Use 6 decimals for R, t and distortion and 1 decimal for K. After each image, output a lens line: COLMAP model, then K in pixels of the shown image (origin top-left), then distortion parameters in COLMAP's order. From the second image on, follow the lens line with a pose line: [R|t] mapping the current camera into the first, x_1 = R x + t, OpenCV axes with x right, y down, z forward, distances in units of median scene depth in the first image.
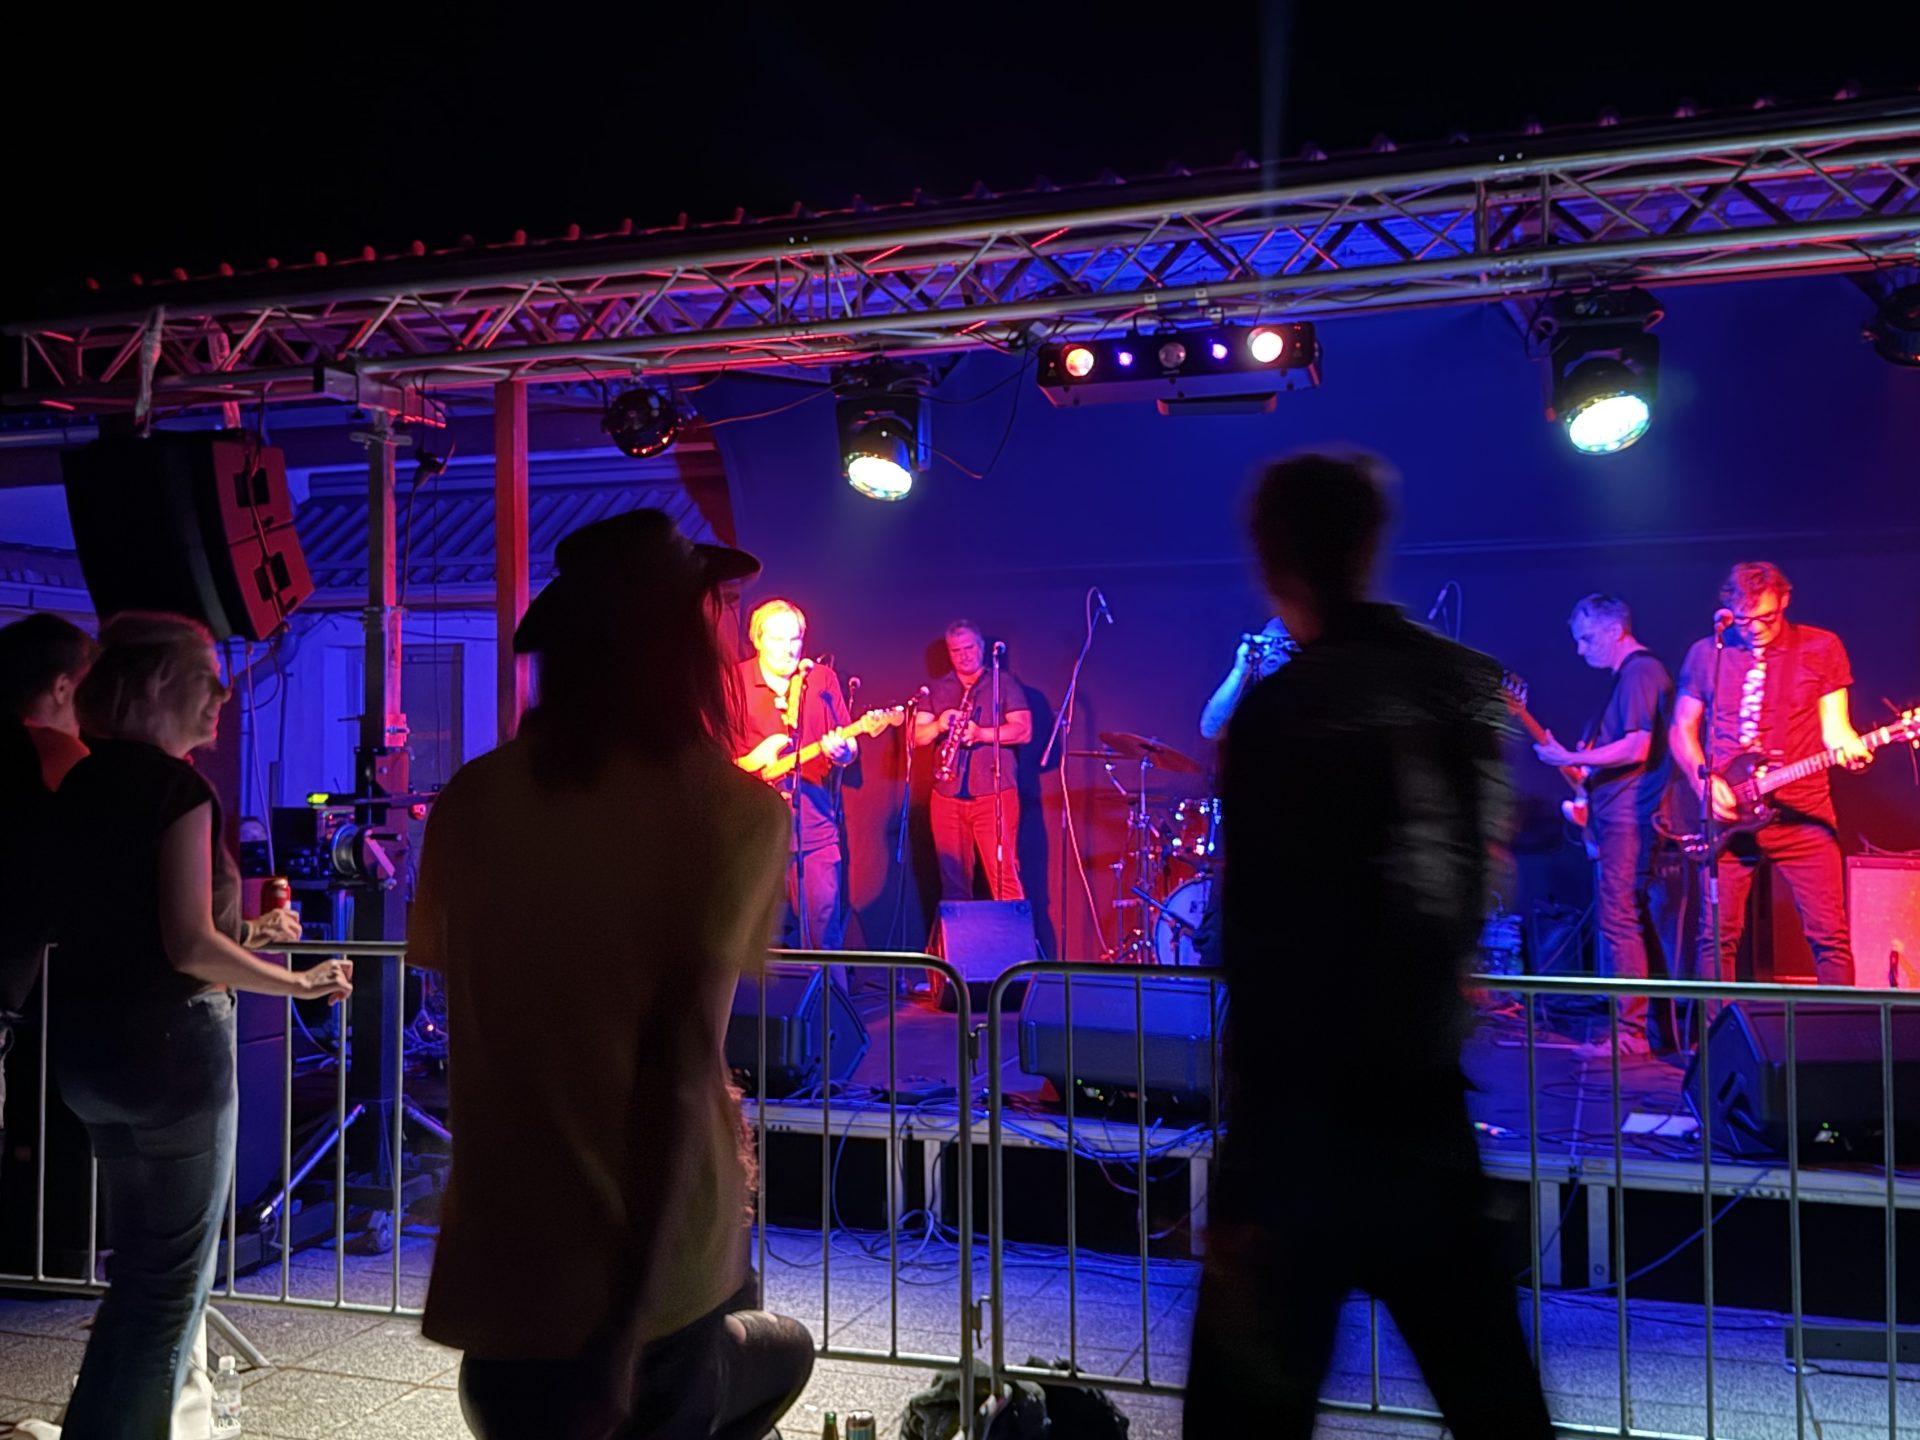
lens RADIAL K [[1900.0, 0, 960.0], [0, 1900.0, 720.0], [0, 0, 1]] dist [-0.004869, -0.001447]
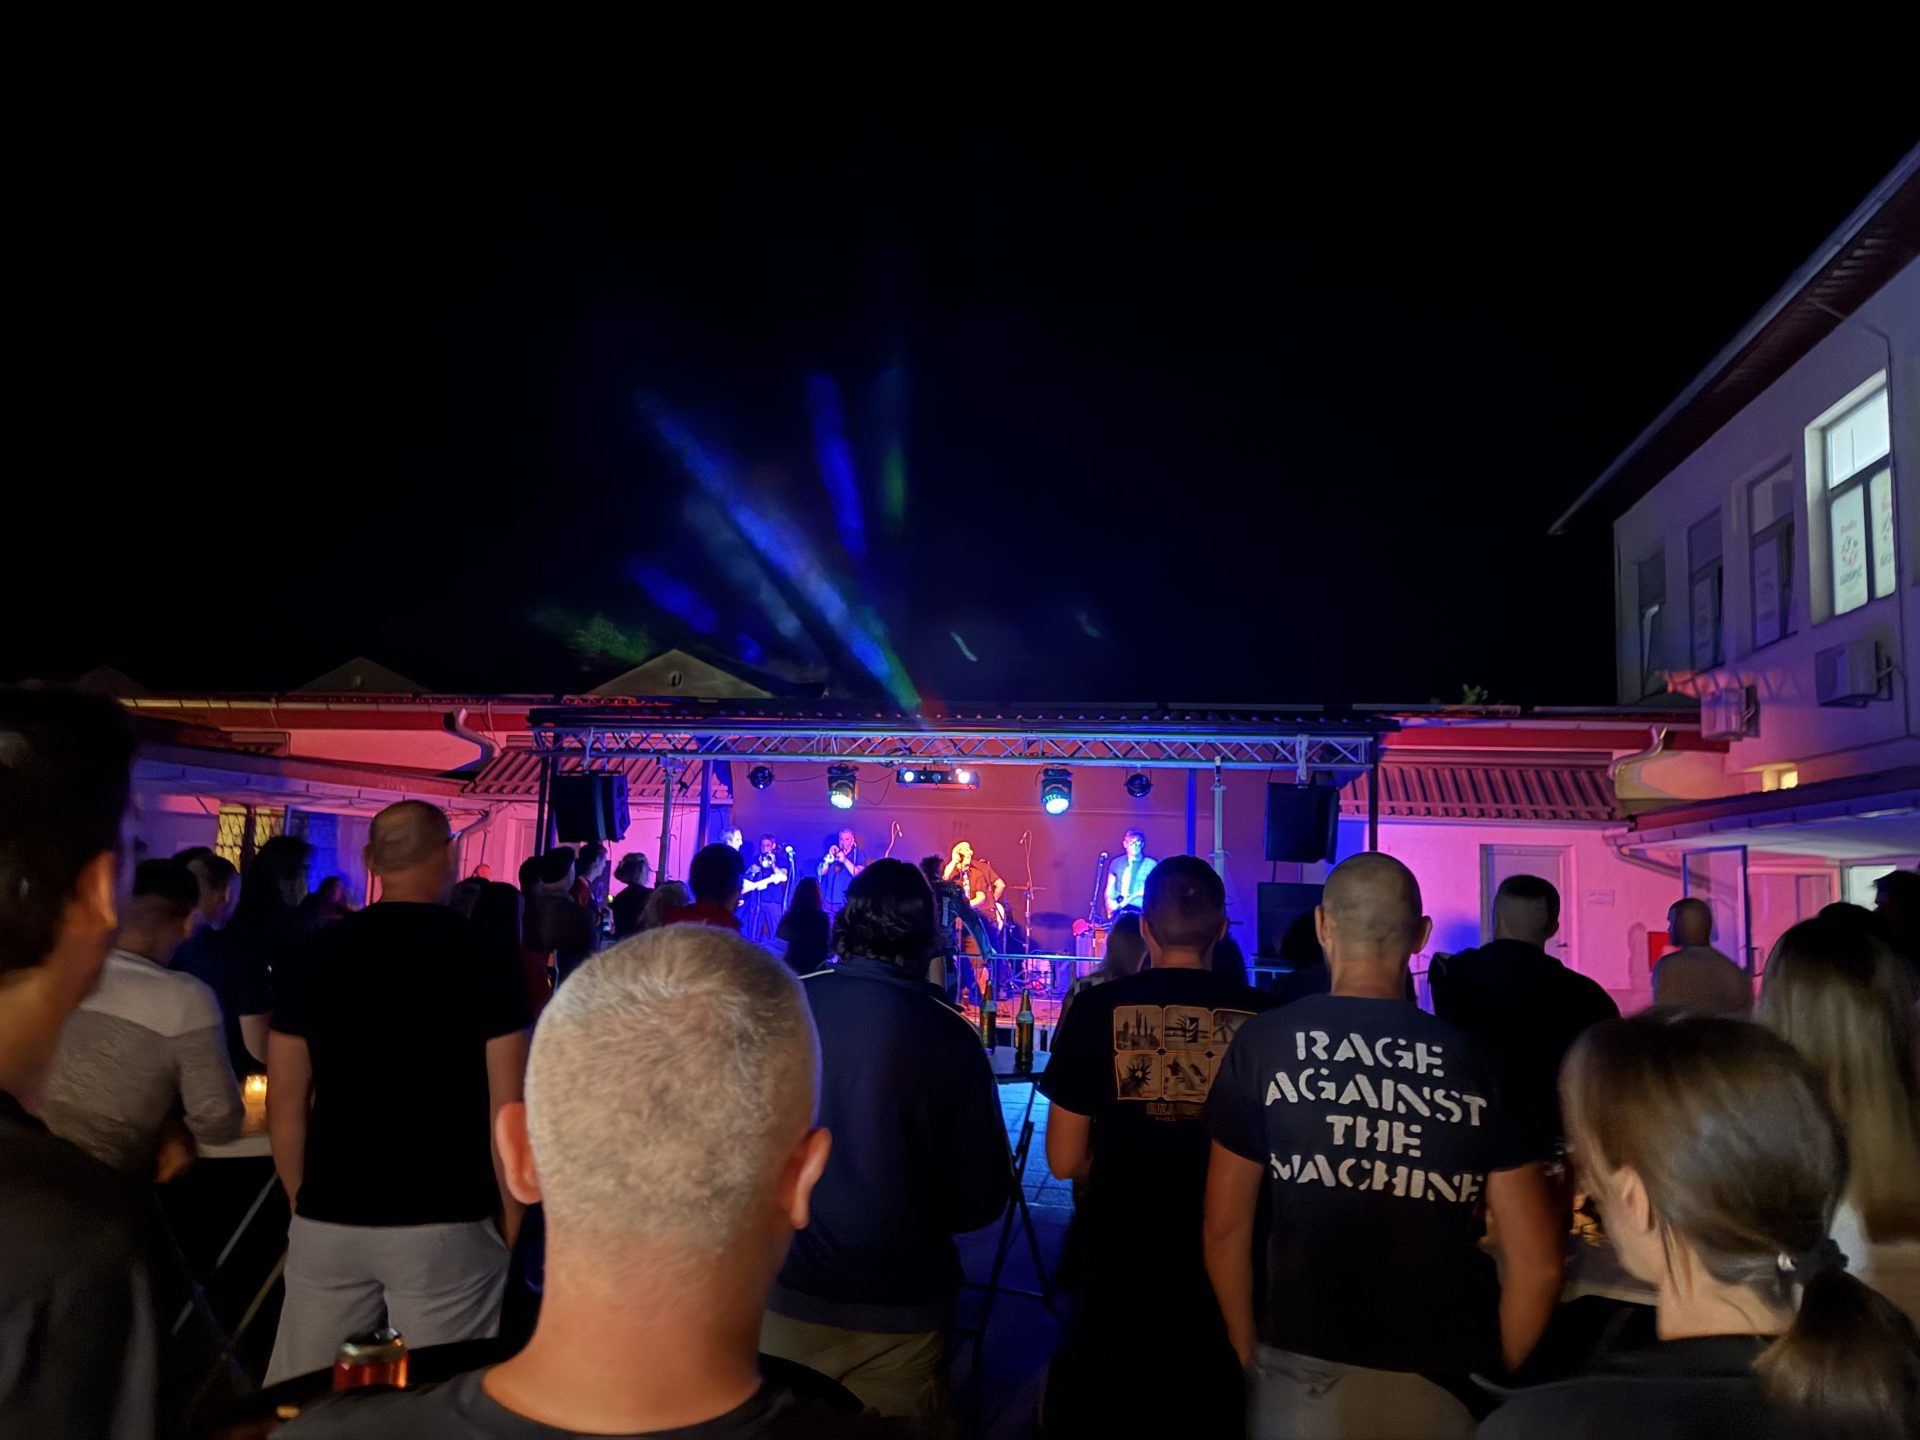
lens RADIAL K [[1359.5, 0, 960.0], [0, 1359.5, 720.0], [0, 0, 1]] dist [0.002510, 0.000369]
pose [[0.986267, 0.052654, 0.156542, -0.208480], [-0.038086, 0.994782, -0.094648, -0.056682], [-0.160709, 0.087386, 0.983126, -1.259368]]
